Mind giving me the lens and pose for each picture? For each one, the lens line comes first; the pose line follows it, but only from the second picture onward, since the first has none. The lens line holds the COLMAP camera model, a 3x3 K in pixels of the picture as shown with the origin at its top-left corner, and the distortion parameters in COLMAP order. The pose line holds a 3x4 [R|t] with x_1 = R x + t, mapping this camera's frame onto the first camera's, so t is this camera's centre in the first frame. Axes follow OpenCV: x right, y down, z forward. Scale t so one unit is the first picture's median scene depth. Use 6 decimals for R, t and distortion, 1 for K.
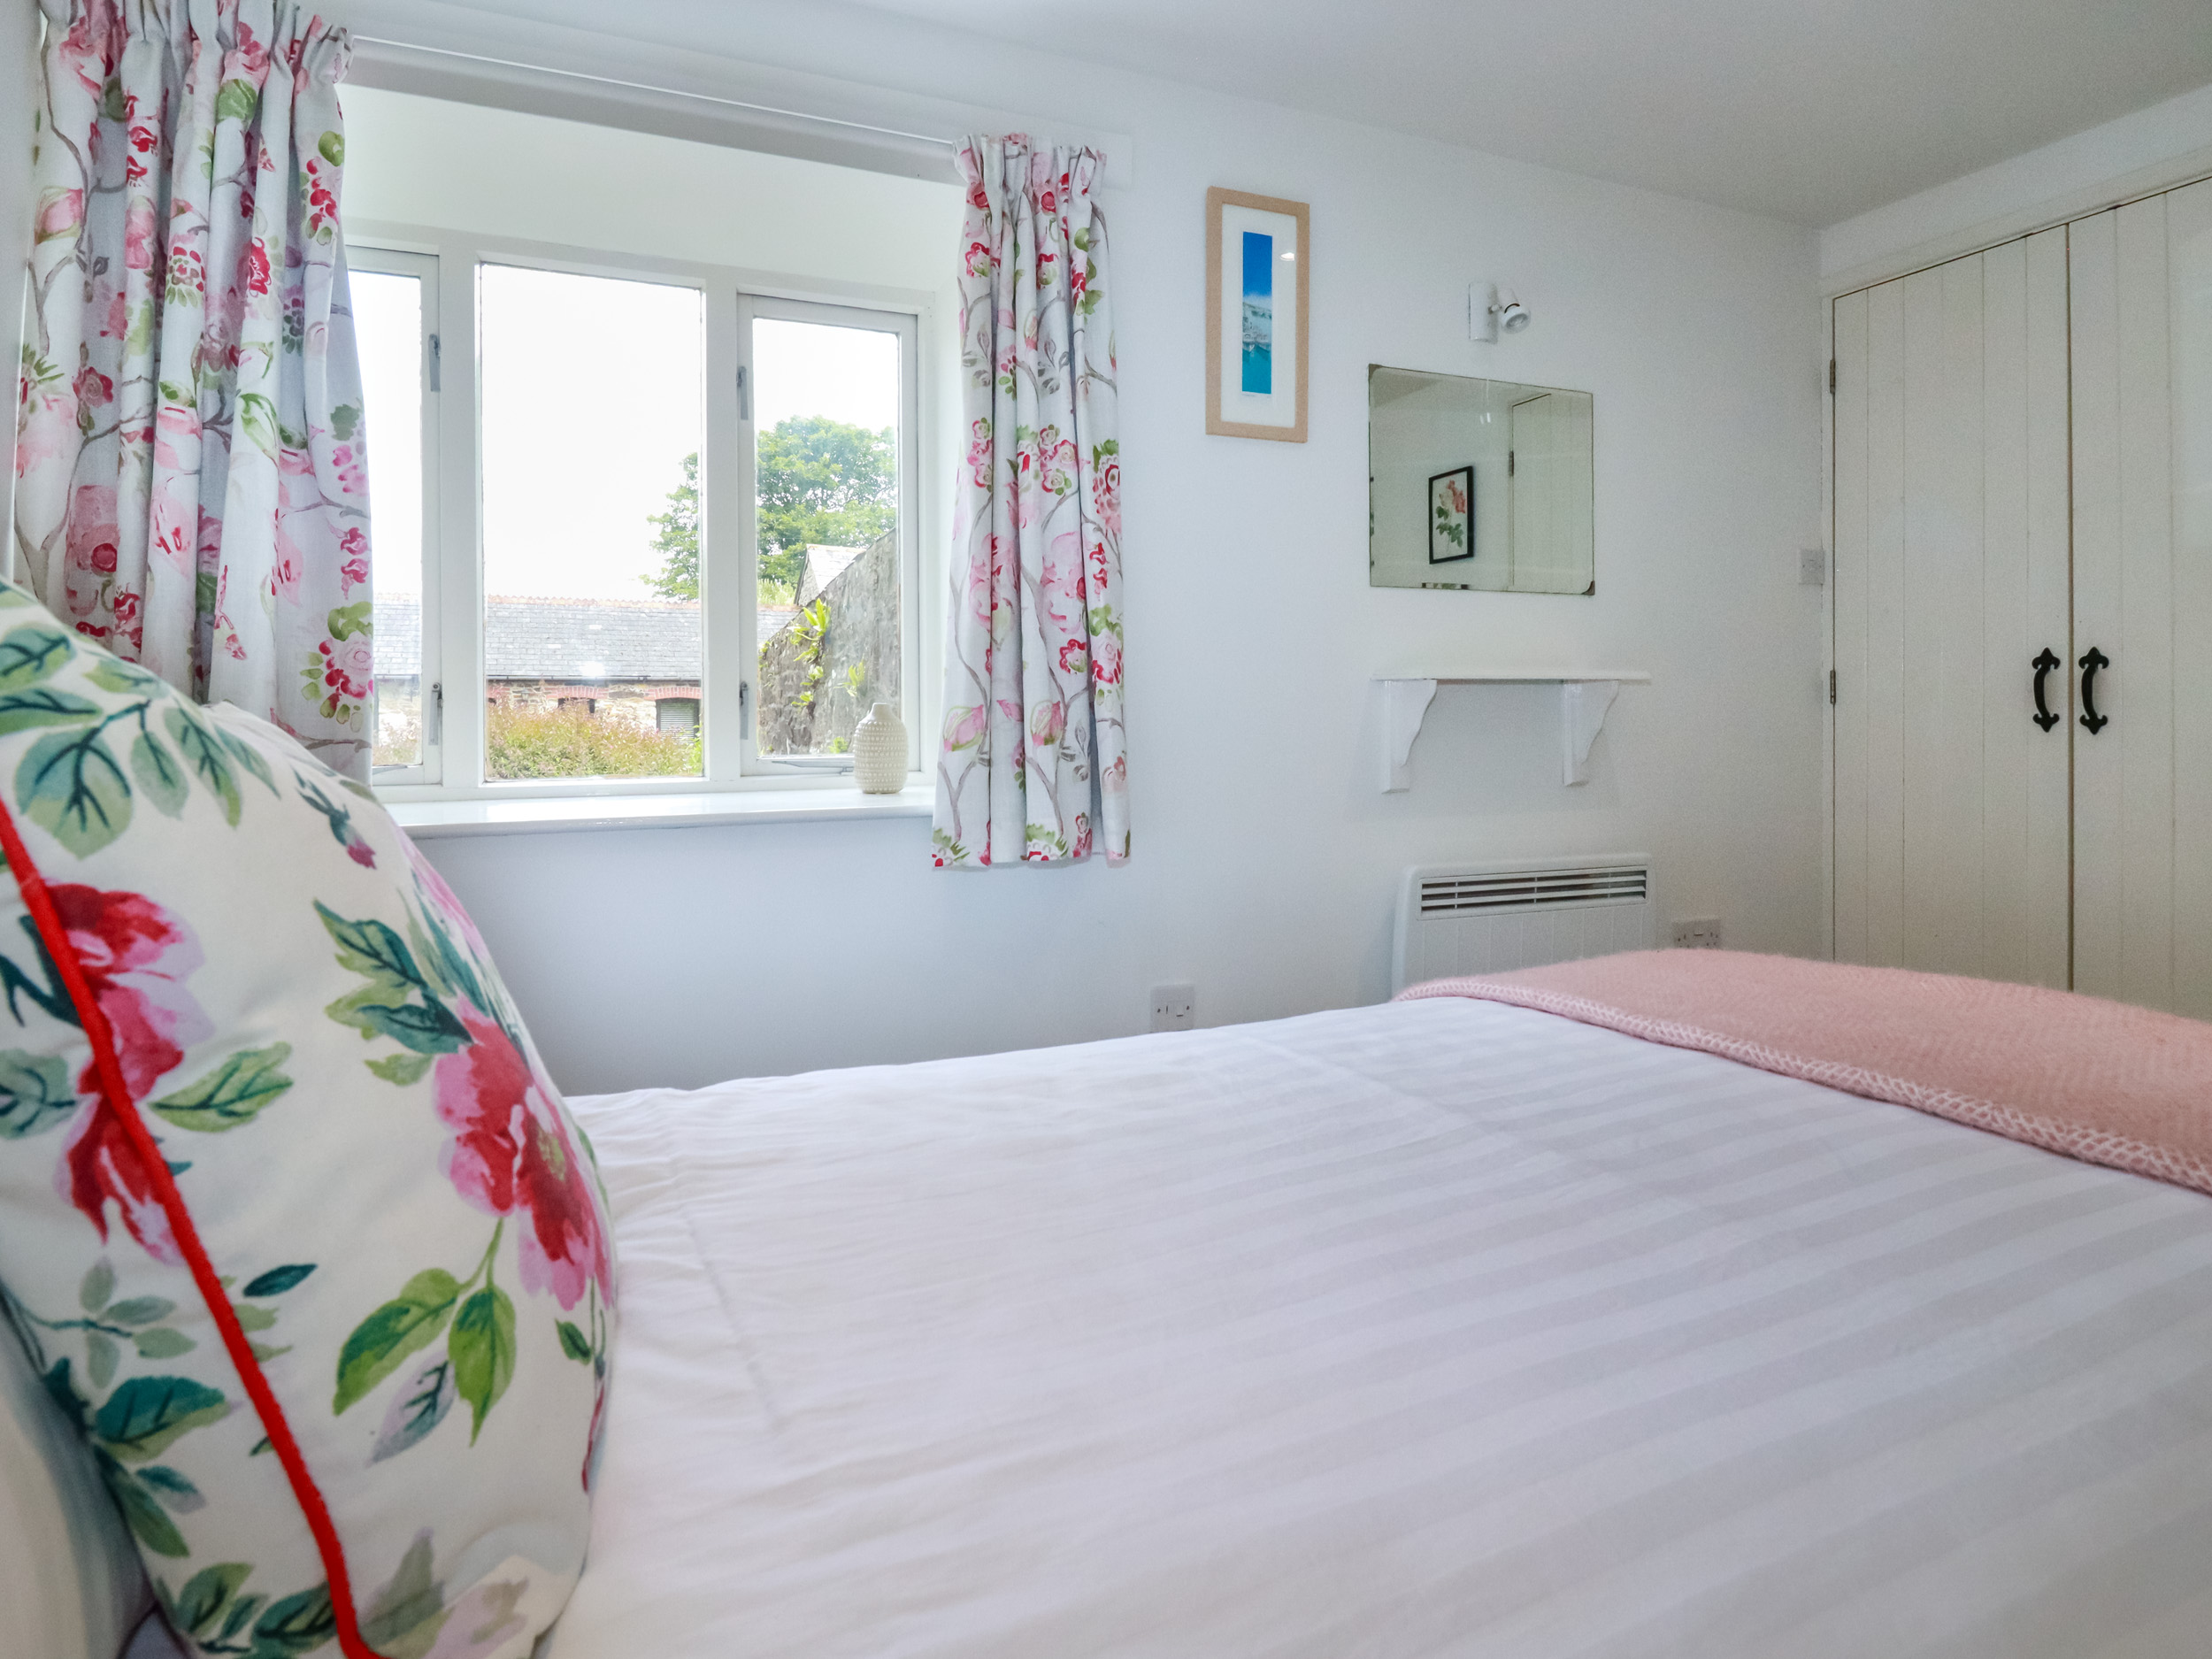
lens RADIAL K [[1185.2, 0, 1099.0], [0, 1185.2, 757.6], [0, 0, 1]] dist [-0.019332, -0.001862]
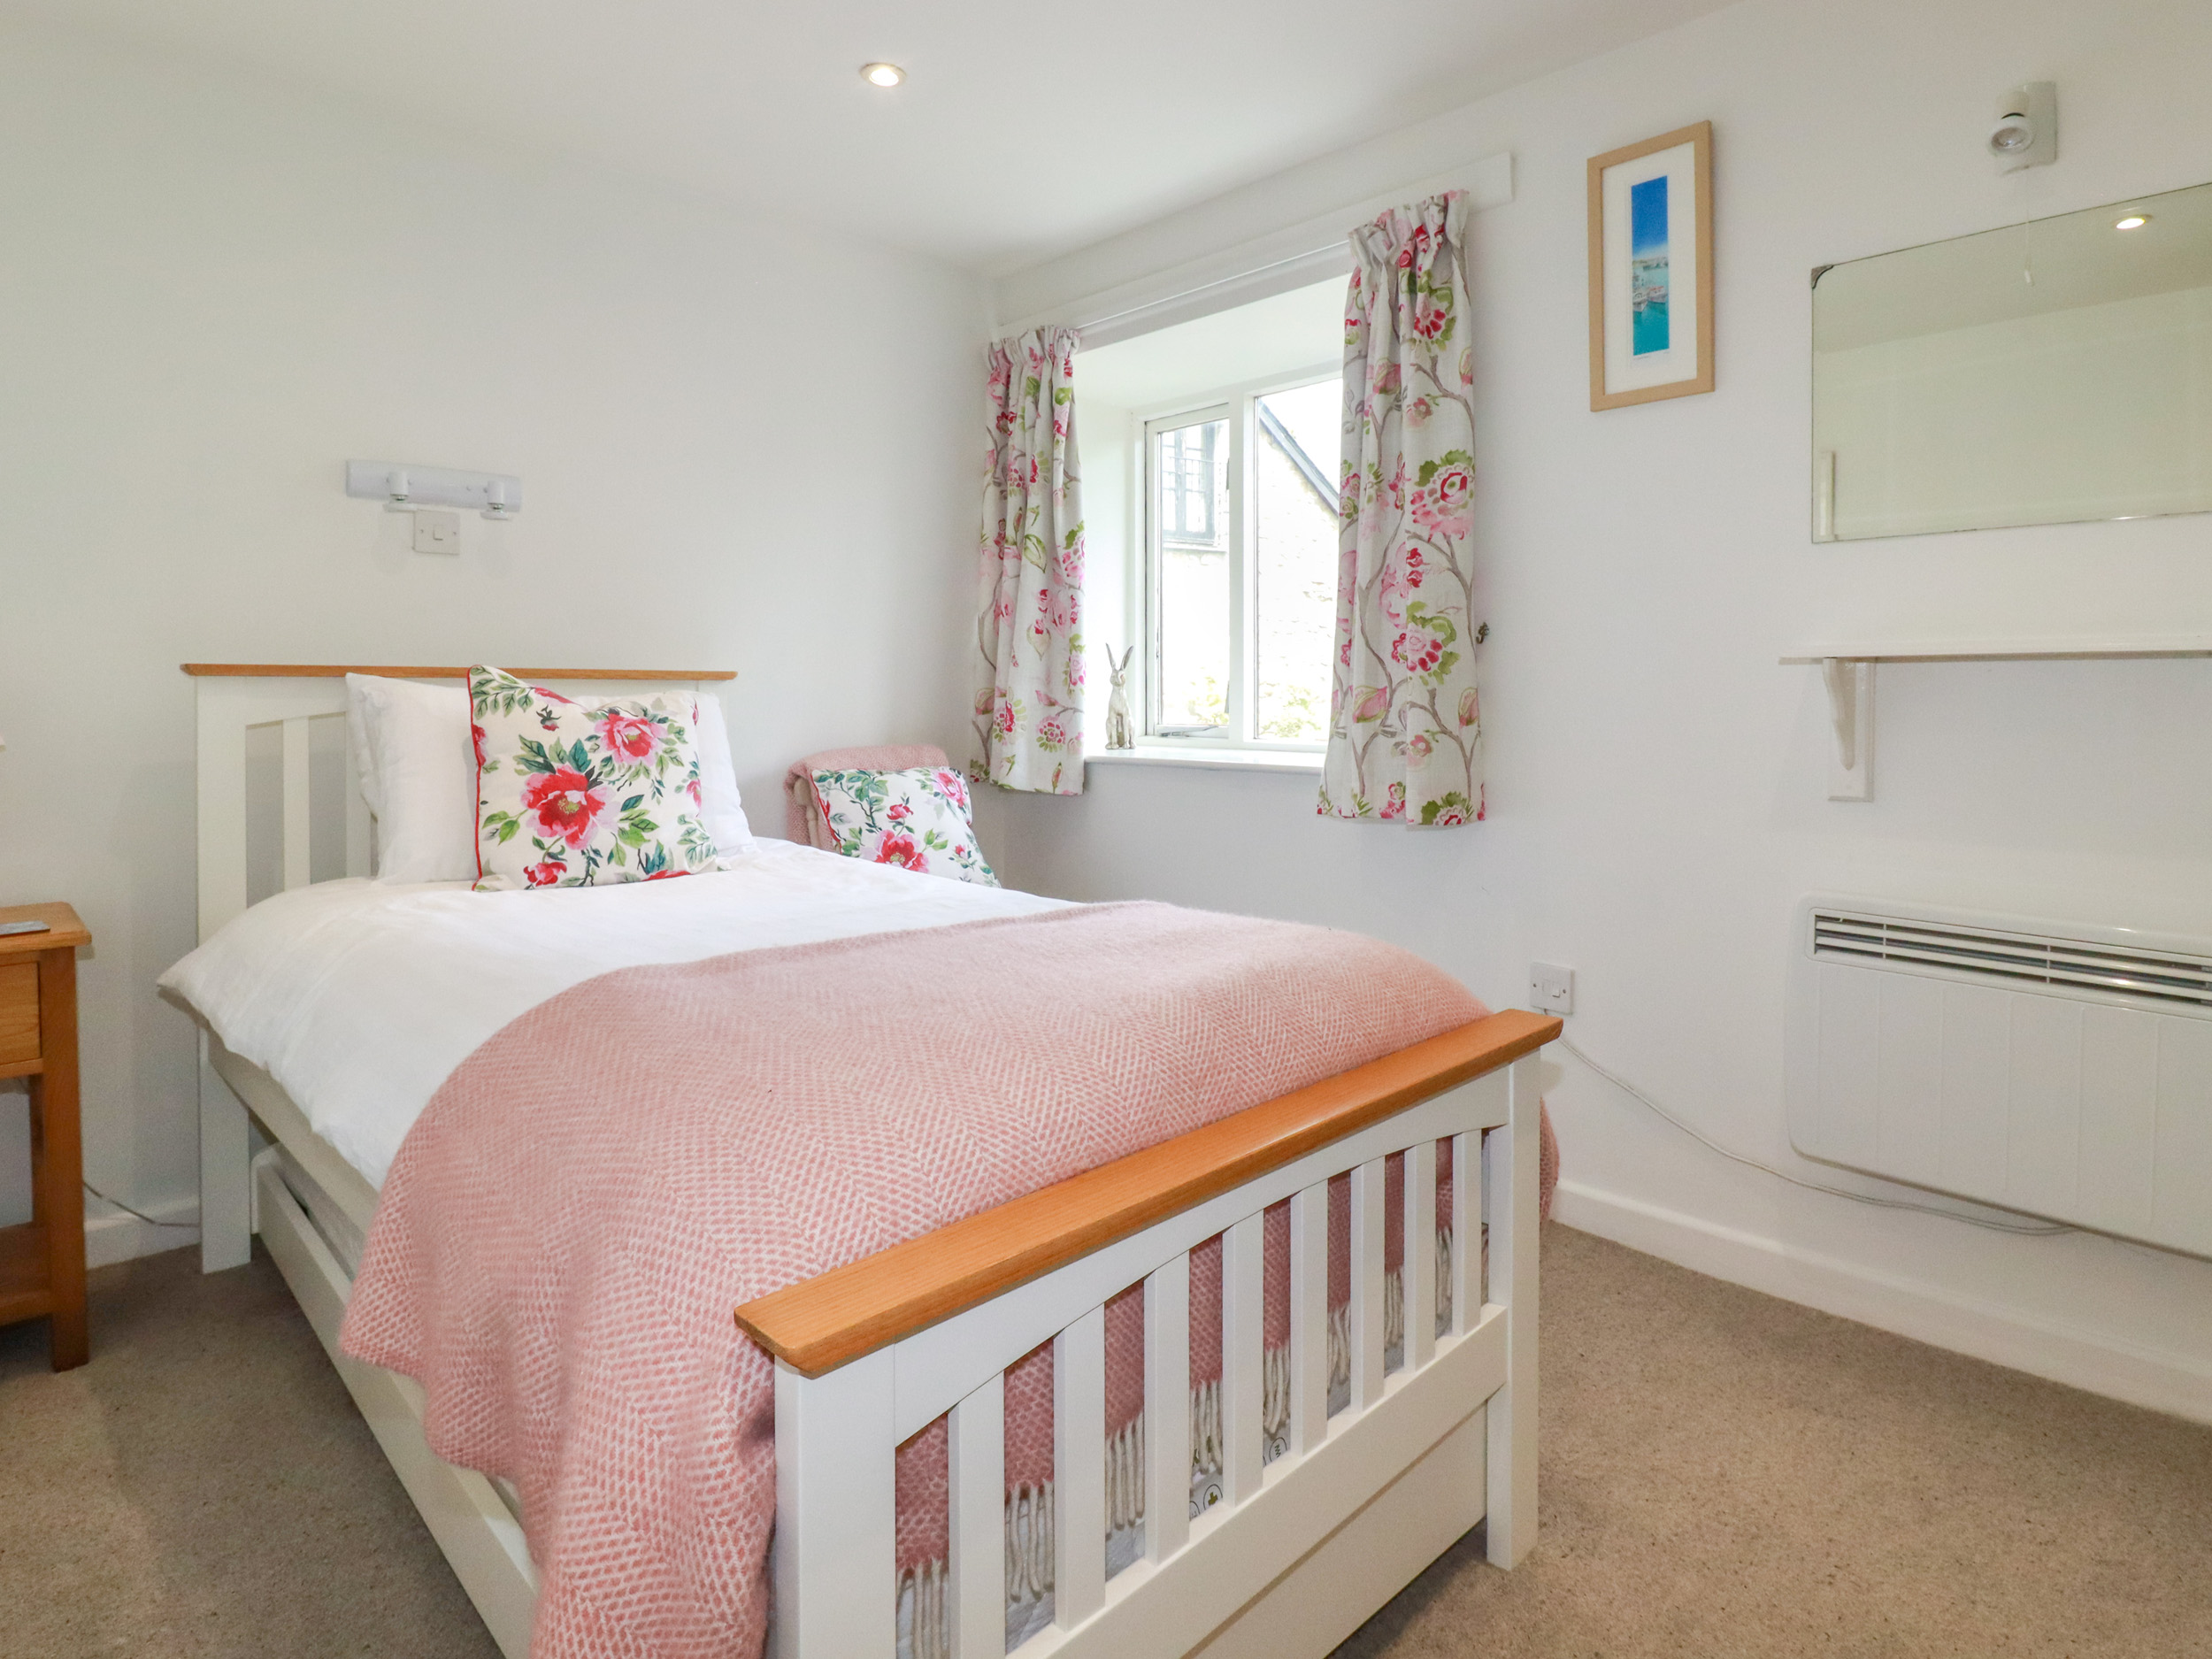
lens RADIAL K [[1185.2, 0, 1099.0], [0, 1185.2, 757.6], [0, 0, 1]] dist [-0.019332, -0.001862]
pose [[0.360645, 0.054483, -0.931111, 0.910167], [-0.038227, 0.998317, 0.043609, -0.016298], [0.931920, 0.019866, 0.362120, 0.287600]]
